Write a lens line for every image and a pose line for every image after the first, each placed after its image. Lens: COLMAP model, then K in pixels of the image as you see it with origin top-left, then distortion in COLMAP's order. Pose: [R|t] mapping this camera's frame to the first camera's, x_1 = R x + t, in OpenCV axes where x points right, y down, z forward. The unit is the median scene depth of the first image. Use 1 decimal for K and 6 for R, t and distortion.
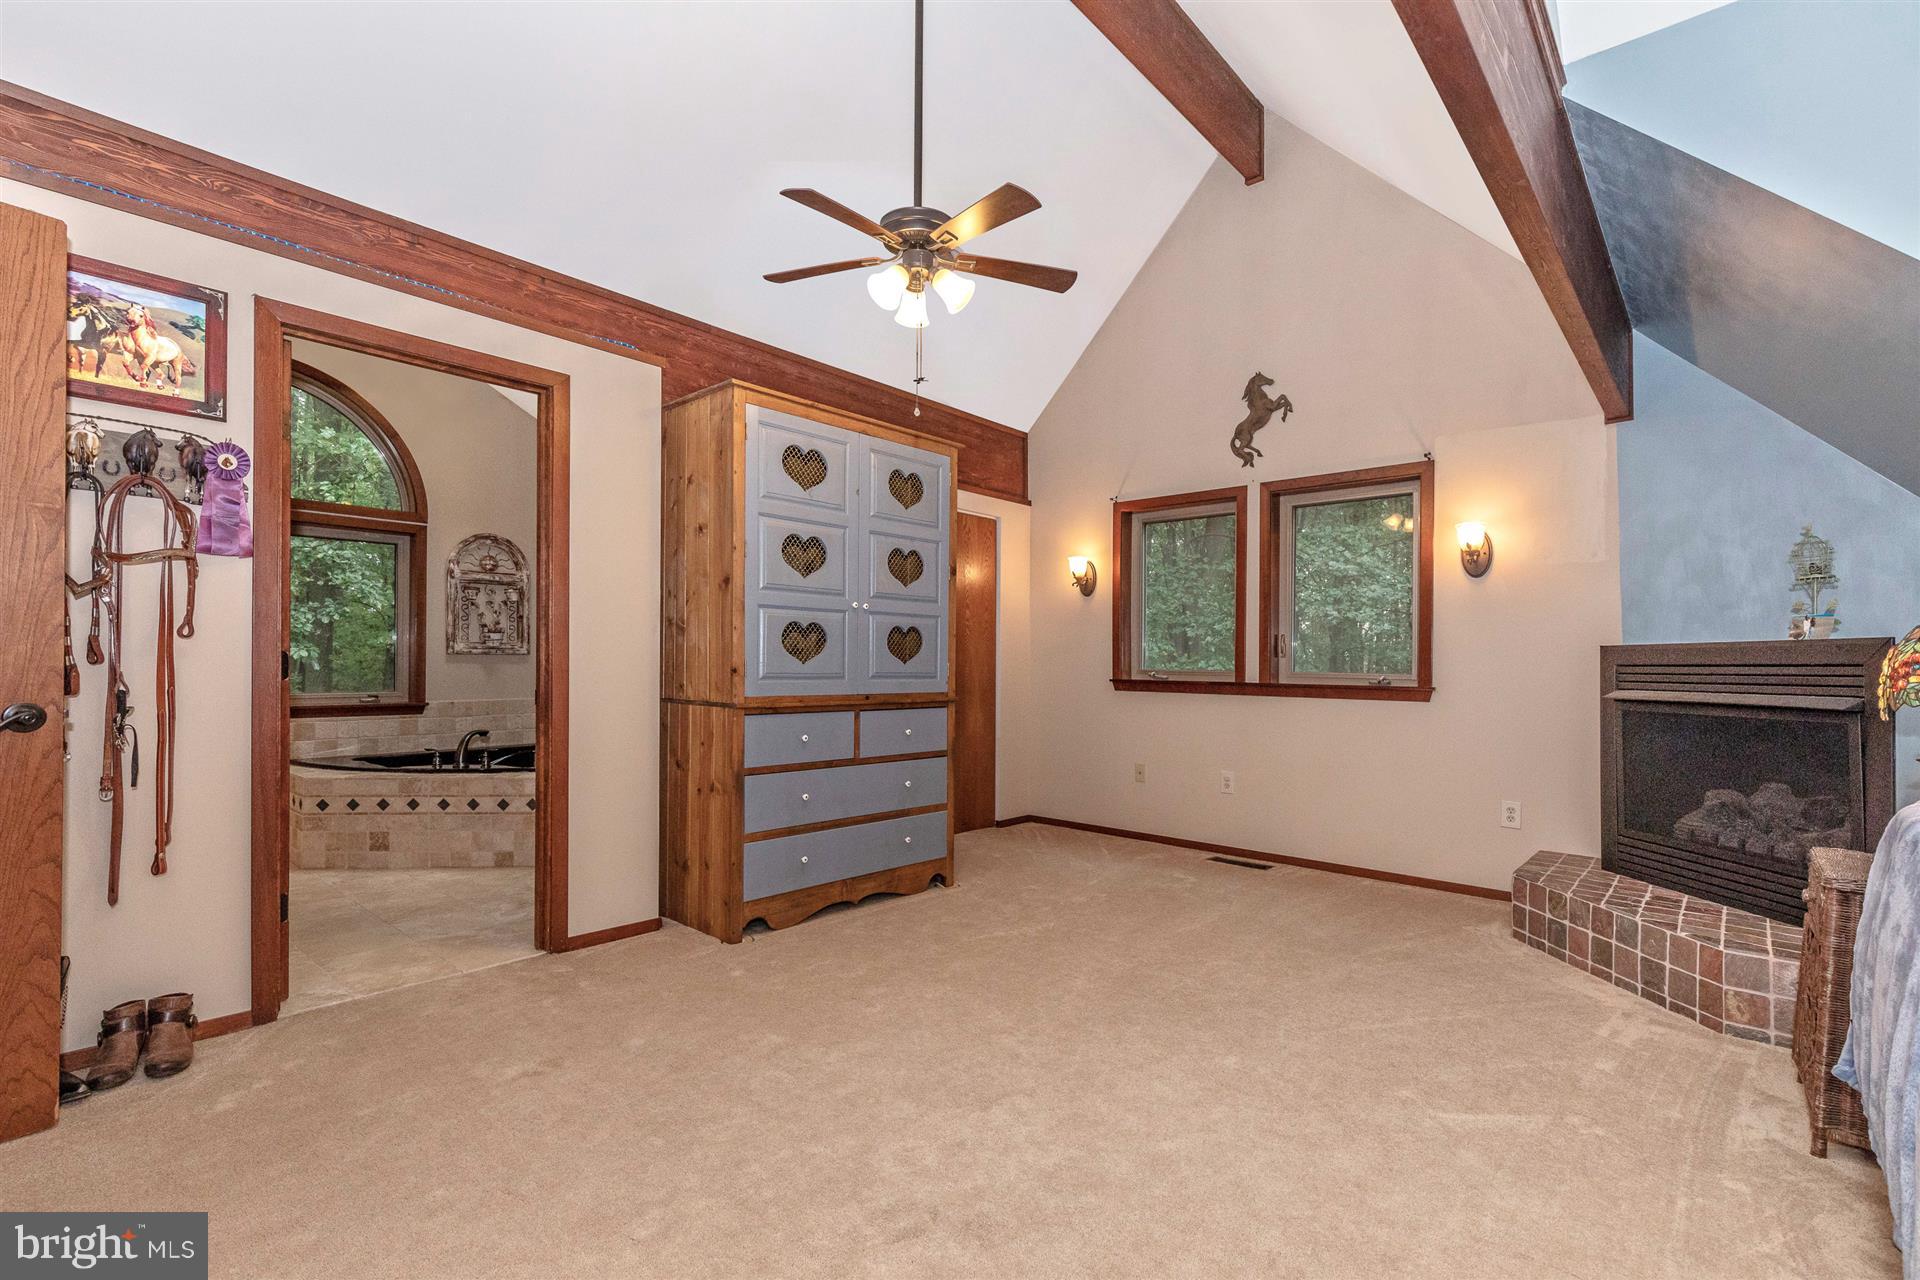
lens RADIAL K [[863.3, 0, 963.3], [0, 863.3, 684.0], [0, 0, 1]] dist [0.002900, 0.001095]
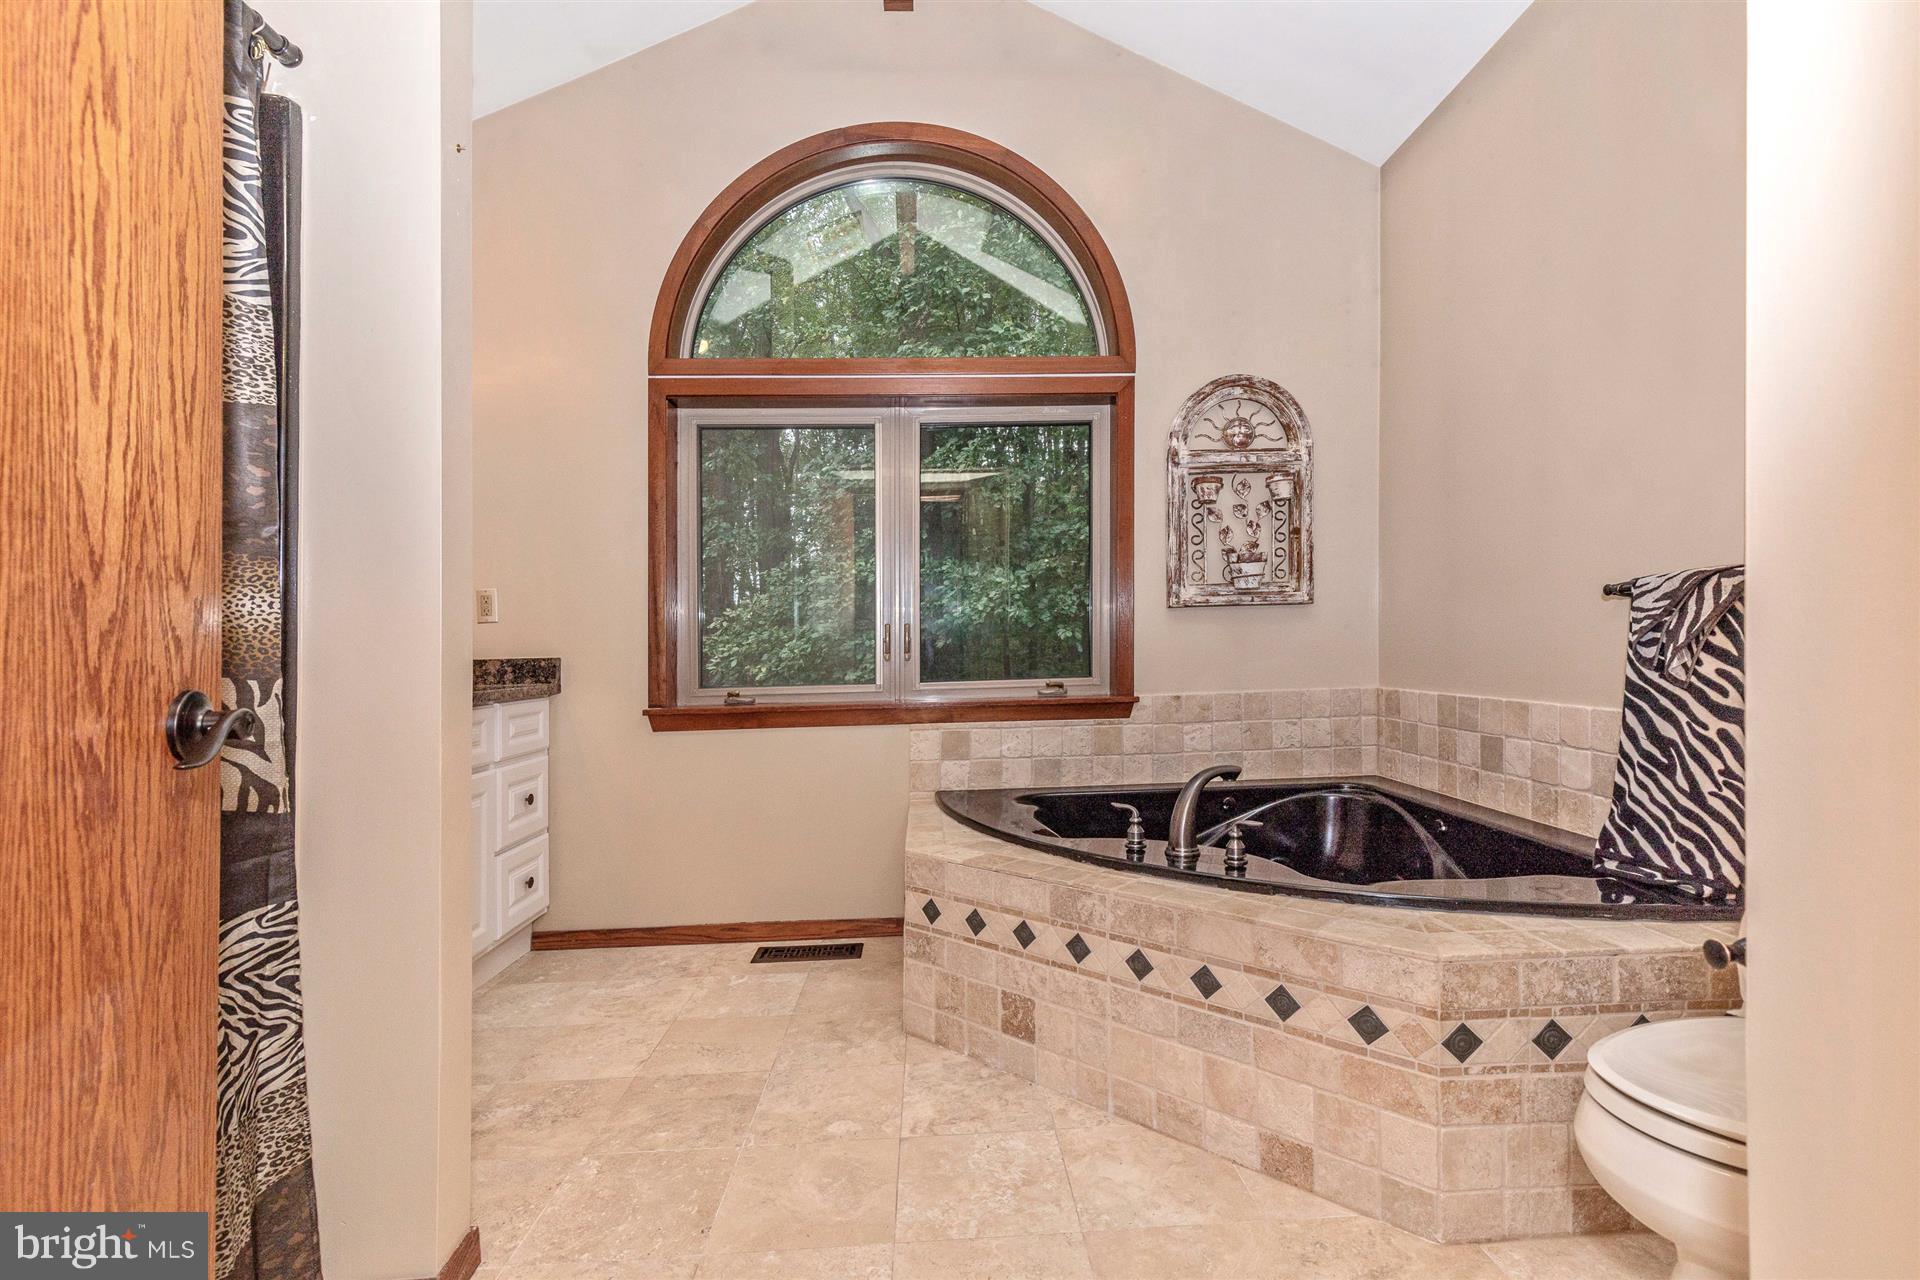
lens RADIAL K [[863.3, 0, 962.6], [0, 863.3, 654.0], [0, 0, 1]] dist [0.002900, 0.001095]
pose [[0.688469, -0.013581, -0.725138, -0.280379], [0.004812, 0.999888, -0.014158, 0.001553], [0.725249, 0.006258, 0.688458, 0.508933]]
